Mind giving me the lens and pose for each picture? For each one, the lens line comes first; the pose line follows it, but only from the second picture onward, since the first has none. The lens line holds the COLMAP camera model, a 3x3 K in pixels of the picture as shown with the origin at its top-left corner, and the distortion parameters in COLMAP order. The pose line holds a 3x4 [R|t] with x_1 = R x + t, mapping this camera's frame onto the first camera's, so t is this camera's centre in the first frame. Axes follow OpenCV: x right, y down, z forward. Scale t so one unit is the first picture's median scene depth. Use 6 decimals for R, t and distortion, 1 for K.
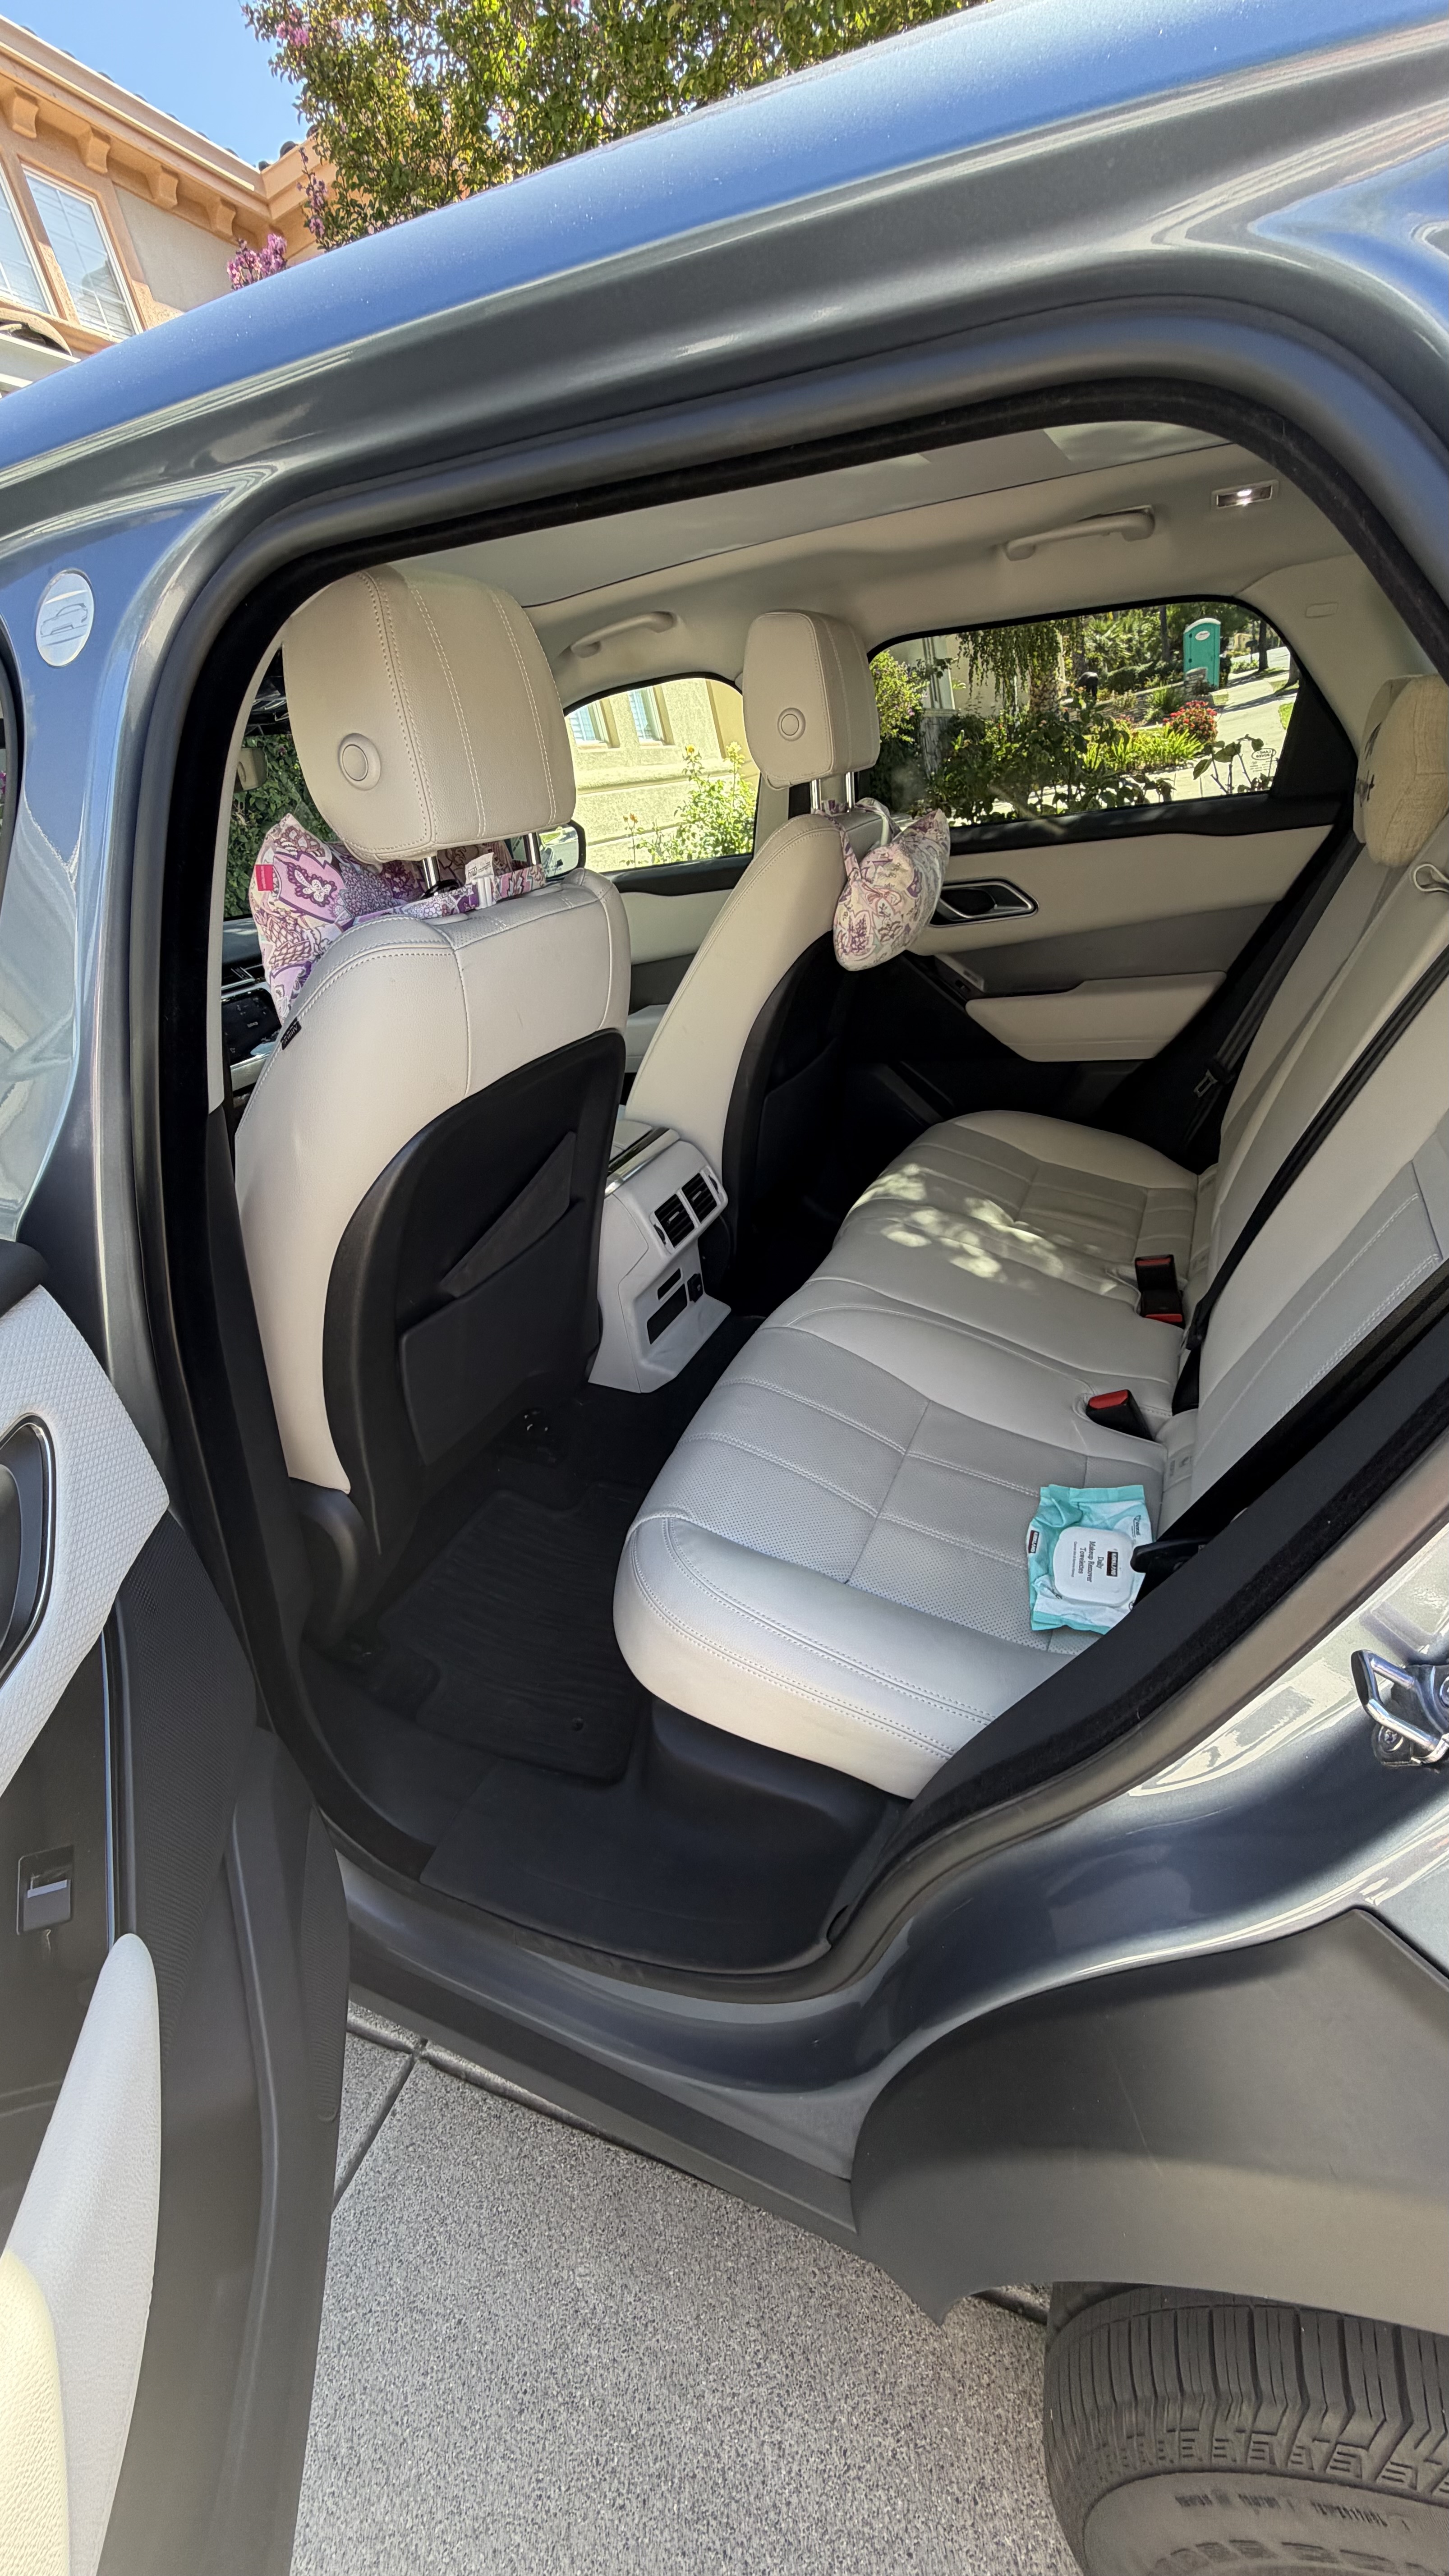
lens RADIAL K [[1050.4, 0, 720.6], [0, 1050.4, 1298.2], [0, 0, 1]] dist [0.000363, -0.000360]
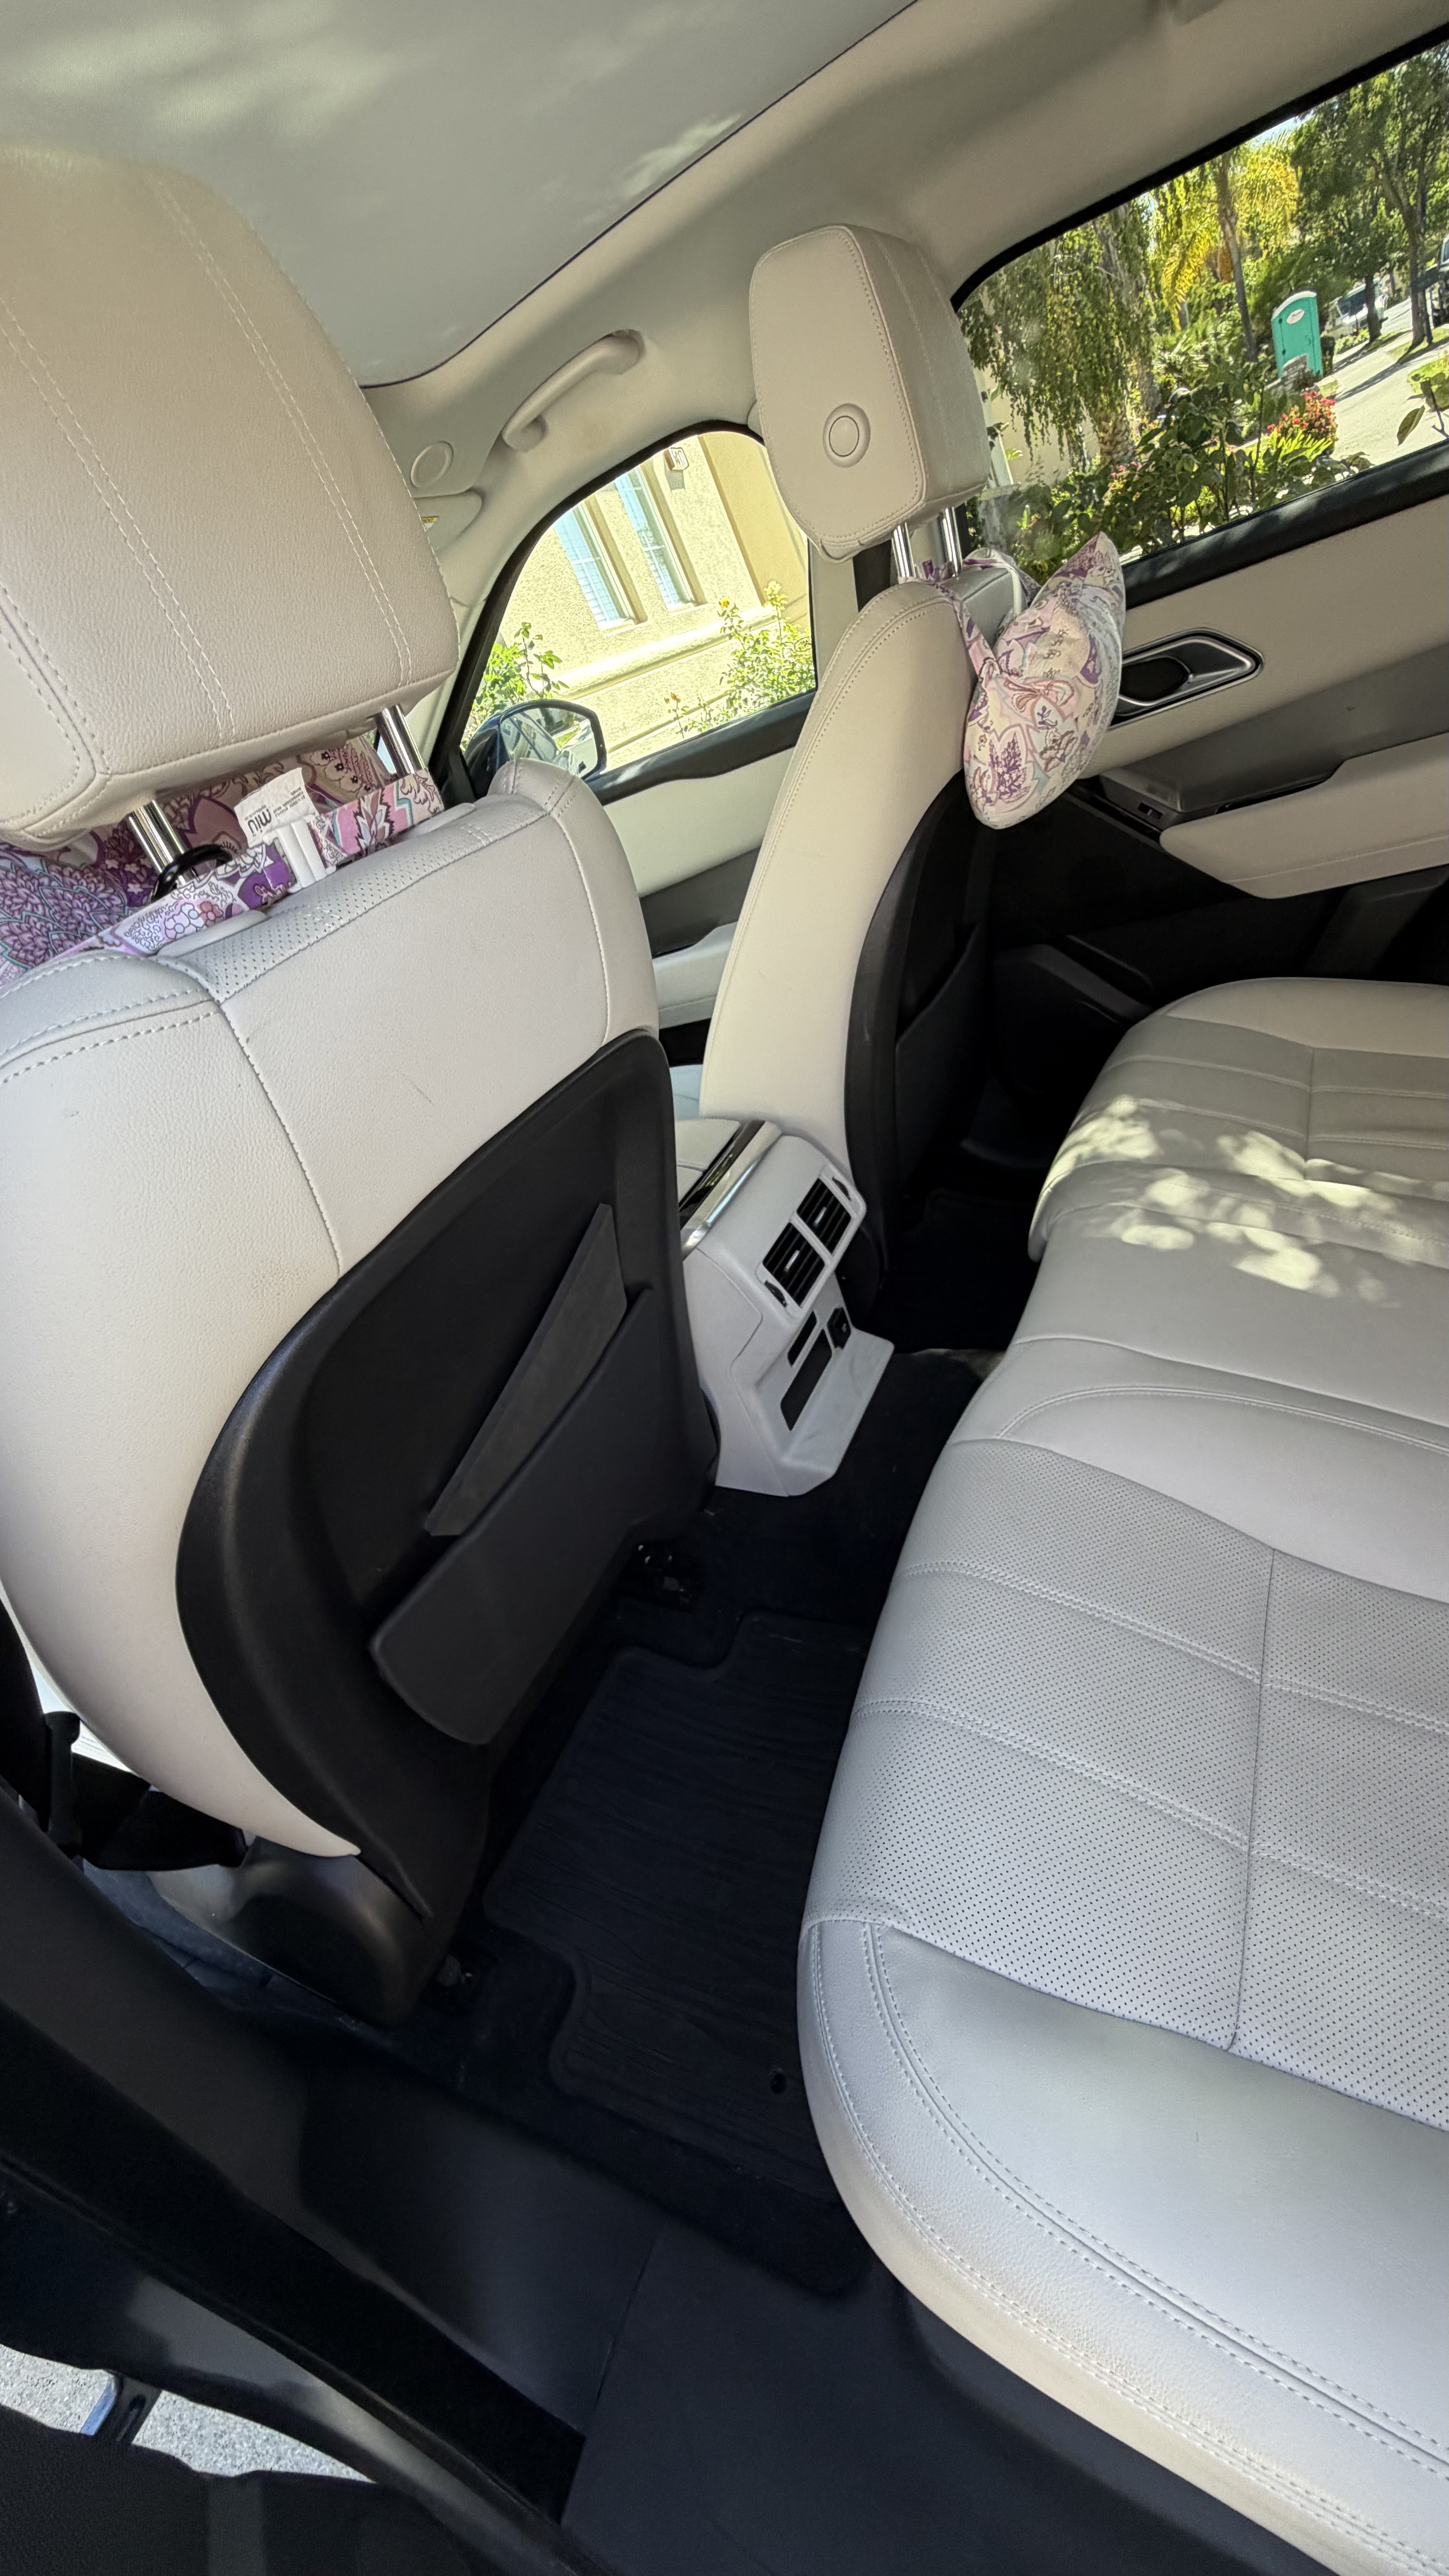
lens RADIAL K [[1050.4, 0, 720.6], [0, 1050.4, 1298.2], [0, 0, 1]] dist [0.000363, -0.000360]
pose [[0.976236, -0.161698, -0.144282, 0.003615], [0.175050, 0.980871, 0.085143, -0.109329], [0.127755, -0.108376, 0.985867, 0.299021]]
